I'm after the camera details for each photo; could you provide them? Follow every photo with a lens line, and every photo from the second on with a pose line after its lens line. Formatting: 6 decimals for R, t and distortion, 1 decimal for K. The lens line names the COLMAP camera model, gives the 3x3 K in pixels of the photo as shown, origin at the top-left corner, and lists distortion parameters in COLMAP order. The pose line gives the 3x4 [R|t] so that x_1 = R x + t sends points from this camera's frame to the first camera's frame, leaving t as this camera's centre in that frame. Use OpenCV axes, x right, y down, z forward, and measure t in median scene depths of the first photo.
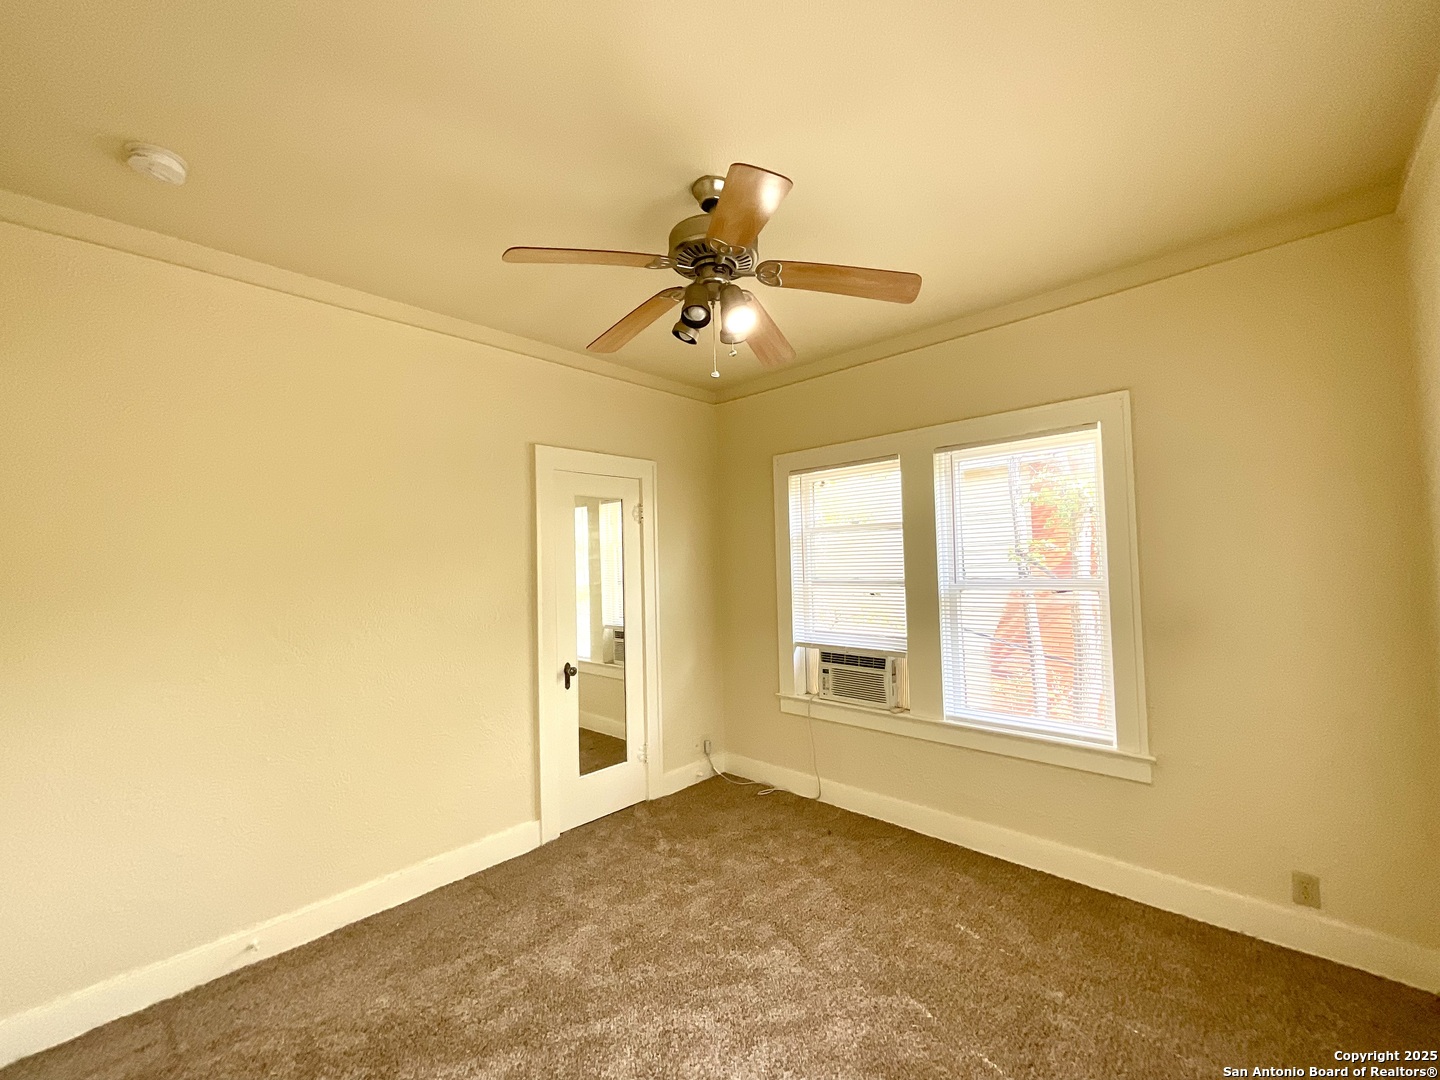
lens RADIAL K [[583.7, 0, 718.2], [0, 583.7, 539.7], [0, 0, 1]] dist [-0.000455, 0.000928]
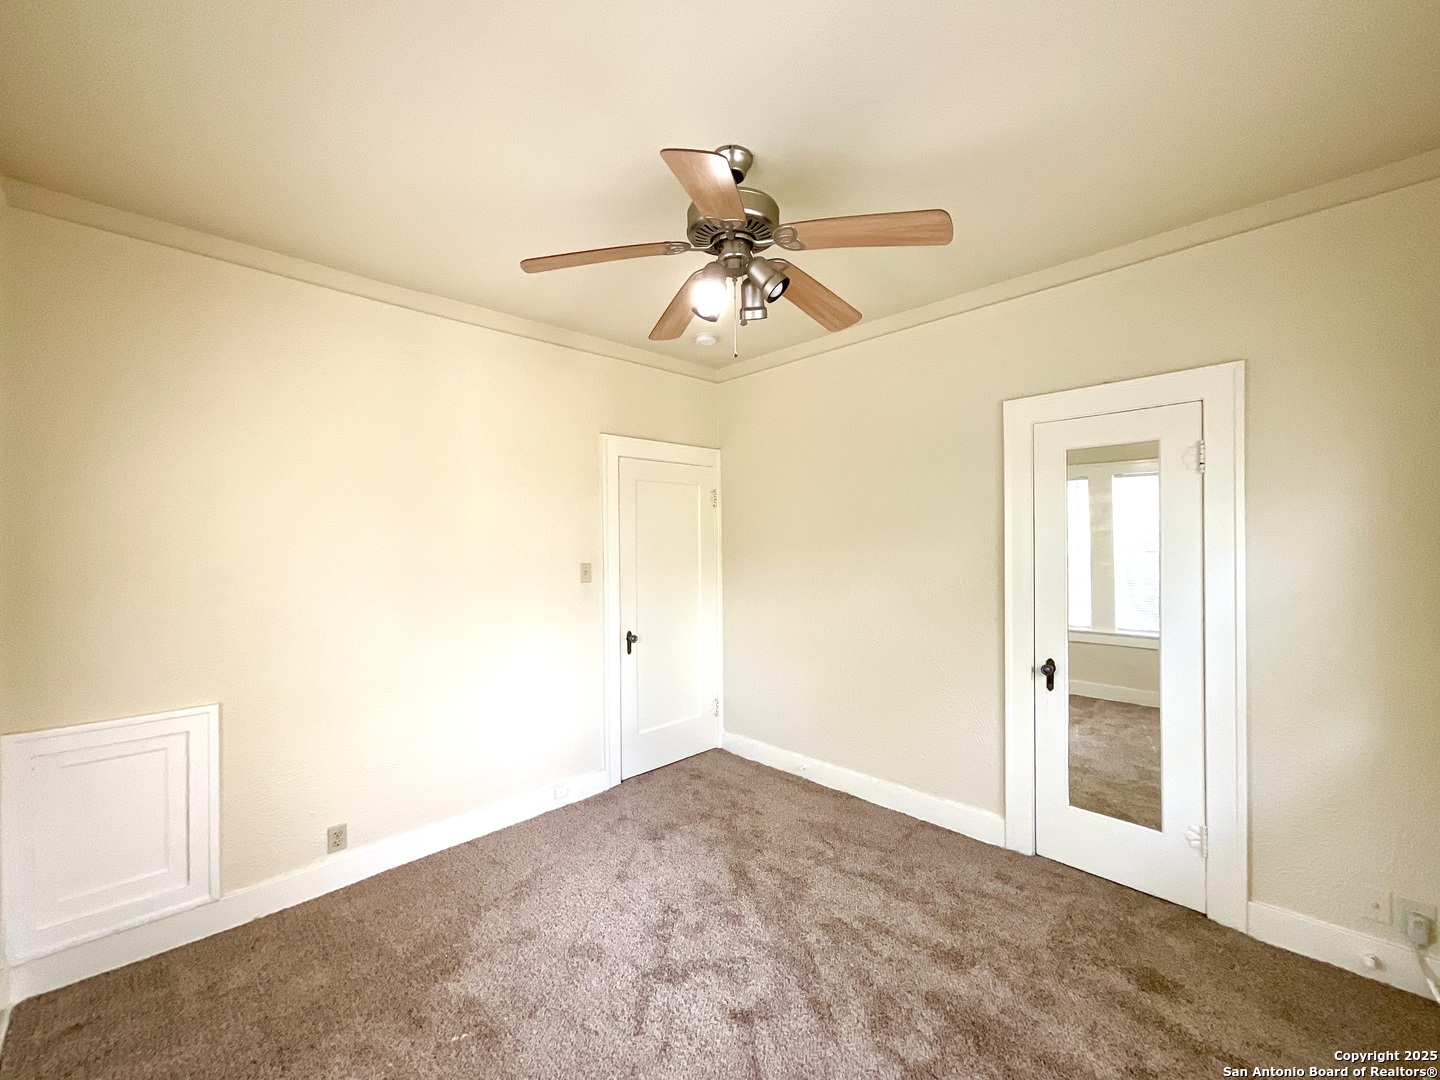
lens RADIAL K [[583.7, 0, 718.2], [0, 583.7, 539.7], [0, 0, 1]] dist [-0.000455, 0.000928]
pose [[-0.060816, 0.021797, -0.997911, 0.595975], [0.066866, 0.997605, 0.017715, -0.002479], [0.995907, -0.065649, -0.062128, 0.613045]]
